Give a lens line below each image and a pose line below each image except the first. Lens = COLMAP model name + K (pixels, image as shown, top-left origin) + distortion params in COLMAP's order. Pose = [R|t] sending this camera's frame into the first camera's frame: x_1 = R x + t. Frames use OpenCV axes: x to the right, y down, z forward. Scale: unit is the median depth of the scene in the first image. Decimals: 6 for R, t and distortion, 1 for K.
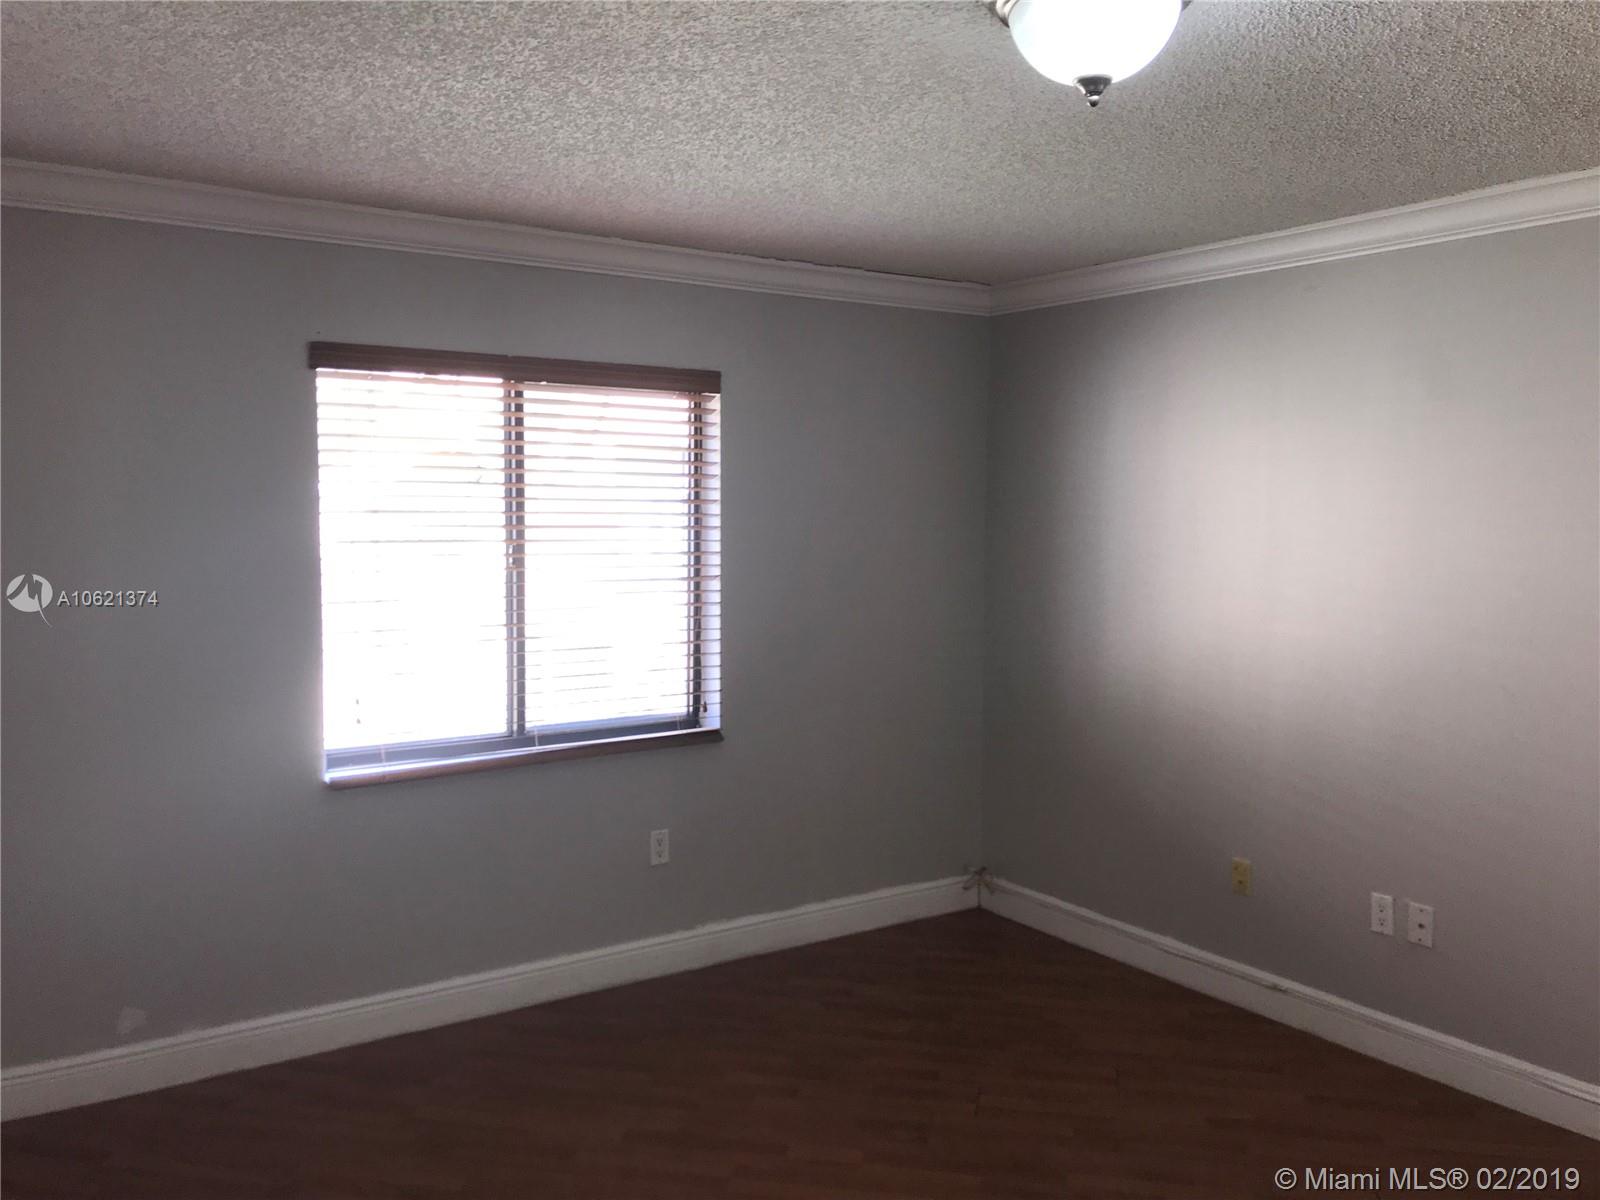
lens RADIAL K [[1309.8, 0, 800.0], [0, 1309.8, 600.0], [0, 0, 1]] dist [0.009560, -0.004021]
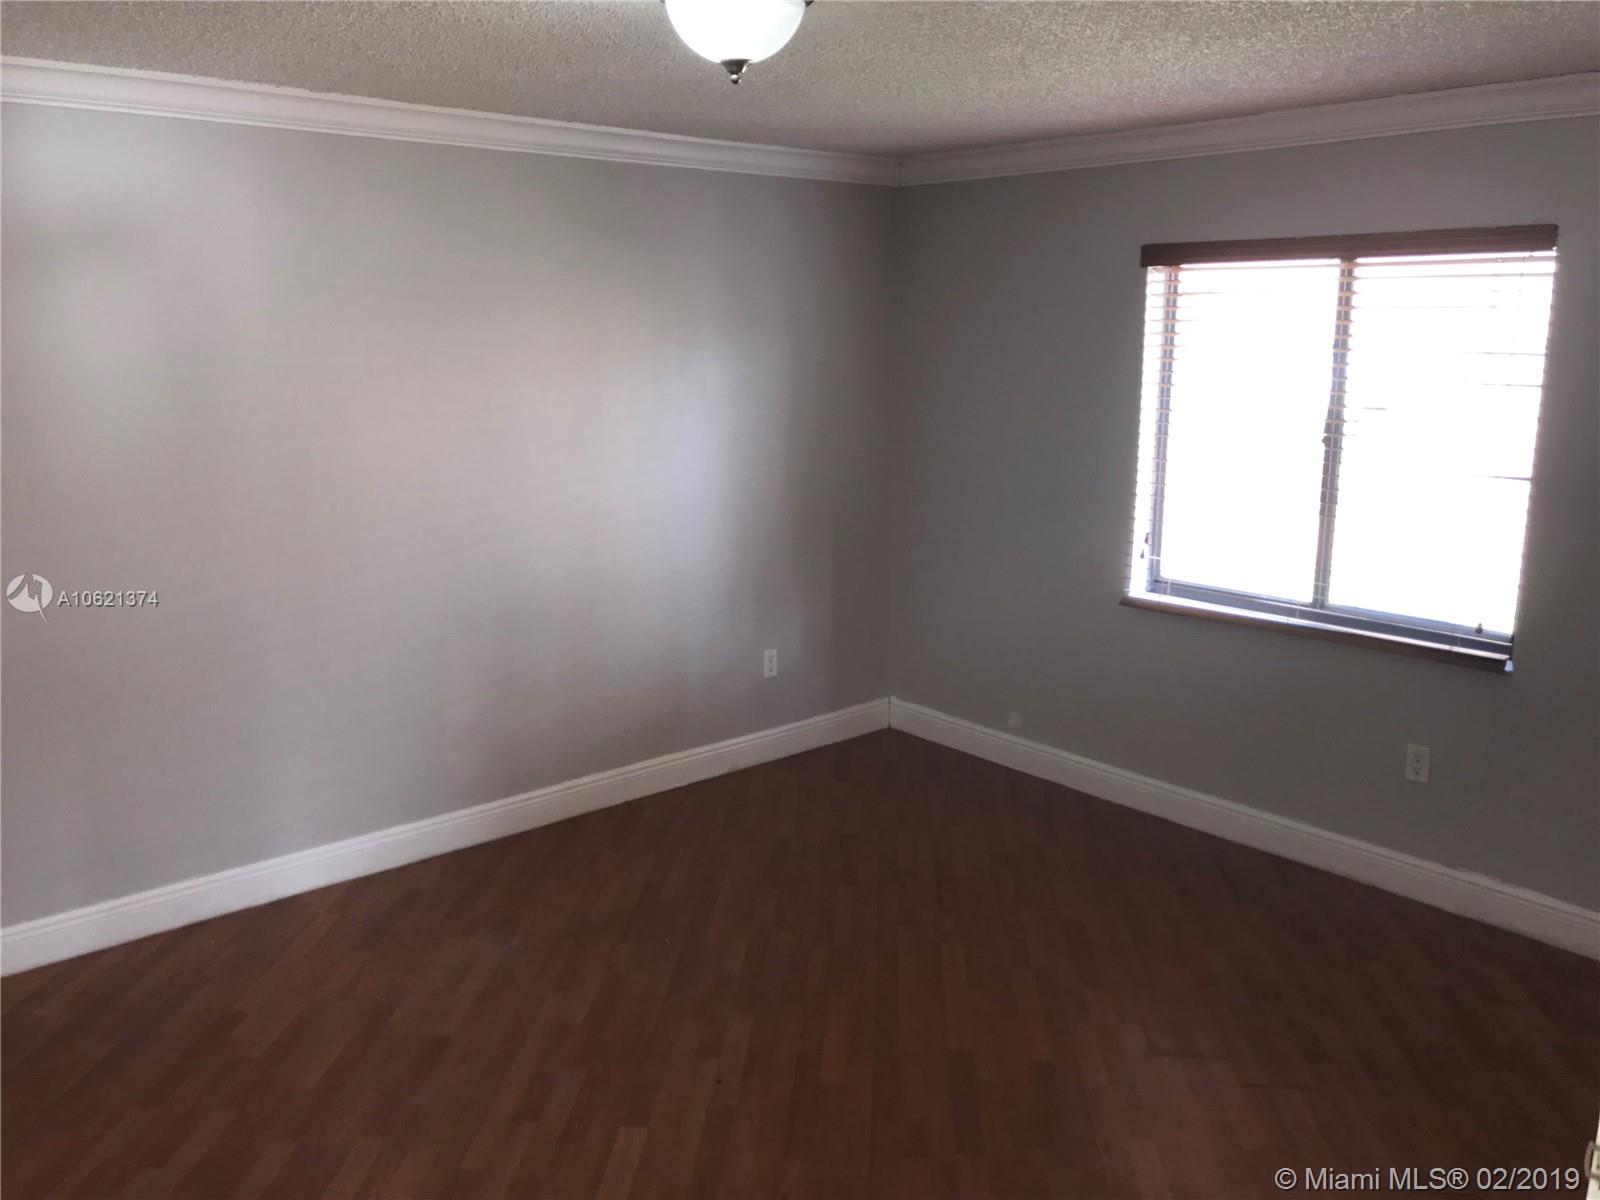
lens RADIAL K [[1309.8, 0, 800.0], [0, 1309.8, 600.0], [0, 0, 1]] dist [0.009560, -0.004021]
pose [[0.140250, 0.205608, -0.968533, 0.760985], [-0.083789, 0.977157, 0.195305, -0.074966], [0.986564, 0.053760, 0.154274, 0.449251]]
